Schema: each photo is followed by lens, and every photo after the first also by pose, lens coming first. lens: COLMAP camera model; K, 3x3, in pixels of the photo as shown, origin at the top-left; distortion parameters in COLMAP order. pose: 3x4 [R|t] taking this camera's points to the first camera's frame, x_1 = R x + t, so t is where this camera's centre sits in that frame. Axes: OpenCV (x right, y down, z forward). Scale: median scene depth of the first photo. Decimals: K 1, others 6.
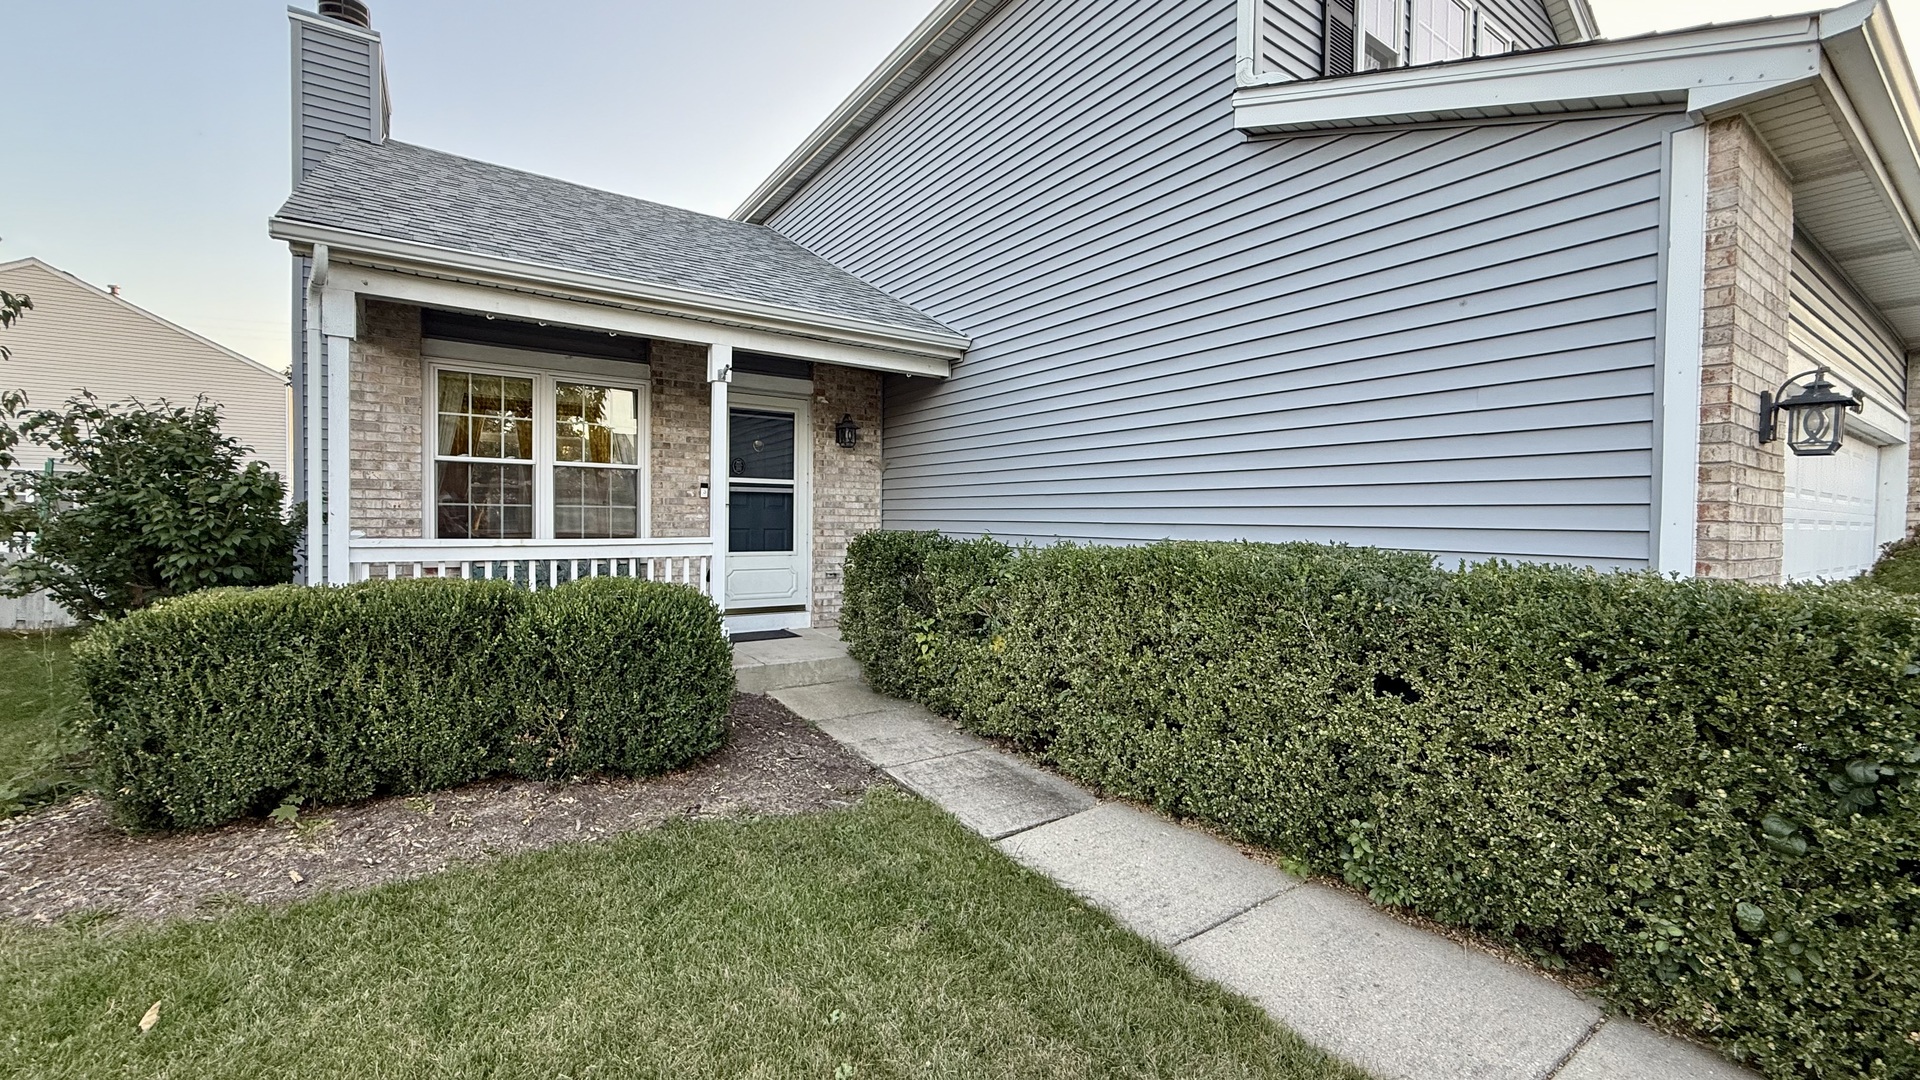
lens RADIAL K [[767.6, 0, 954.7], [0, 767.6, 535.5], [0, 0, 1]] dist [0.000232, 0.000233]
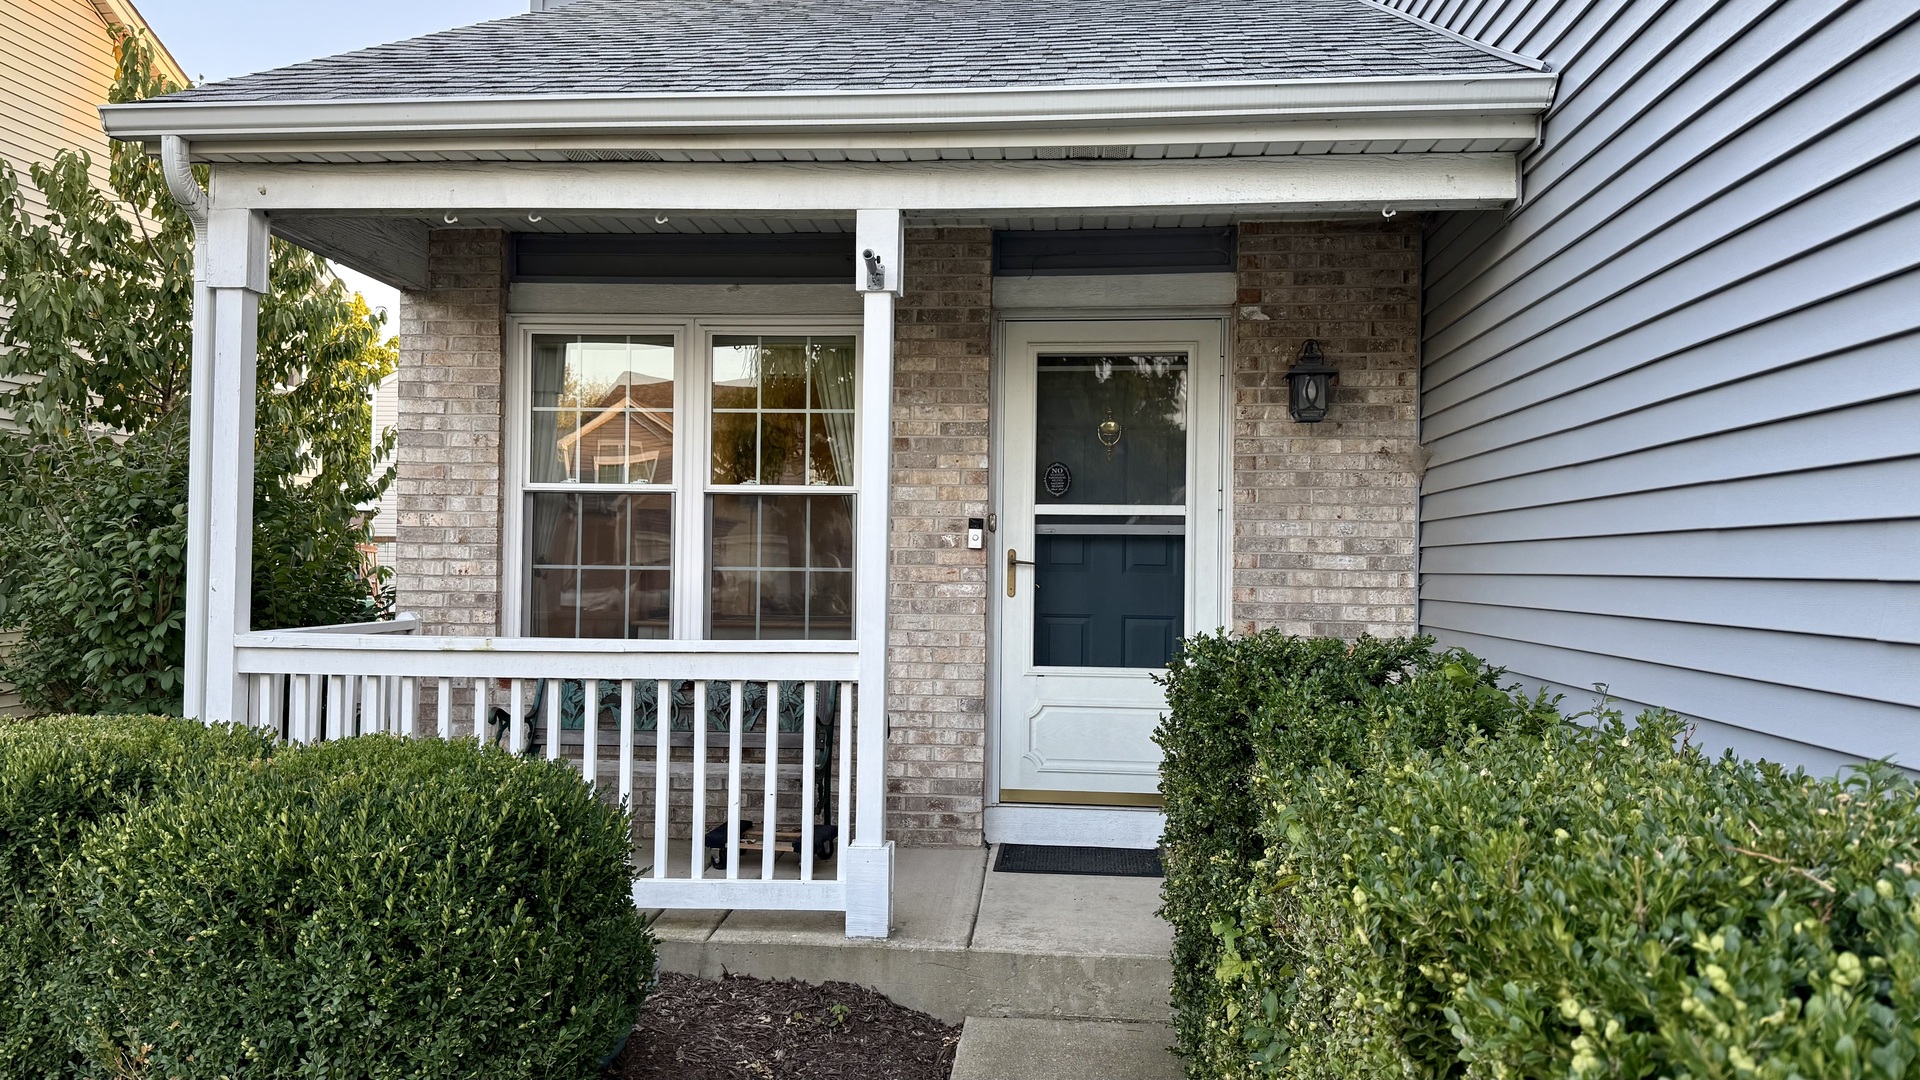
lens RADIAL K [[1335.6, 0, 947.2], [0, 1335.6, 539.8], [0, 0, 1]] dist [0.183704, -0.332443]
pose [[0.772531, -0.015717, -0.634782, 0.185824], [-0.015964, 0.998897, -0.044161, -0.018449], [0.634776, 0.044249, 0.771428, 0.358179]]
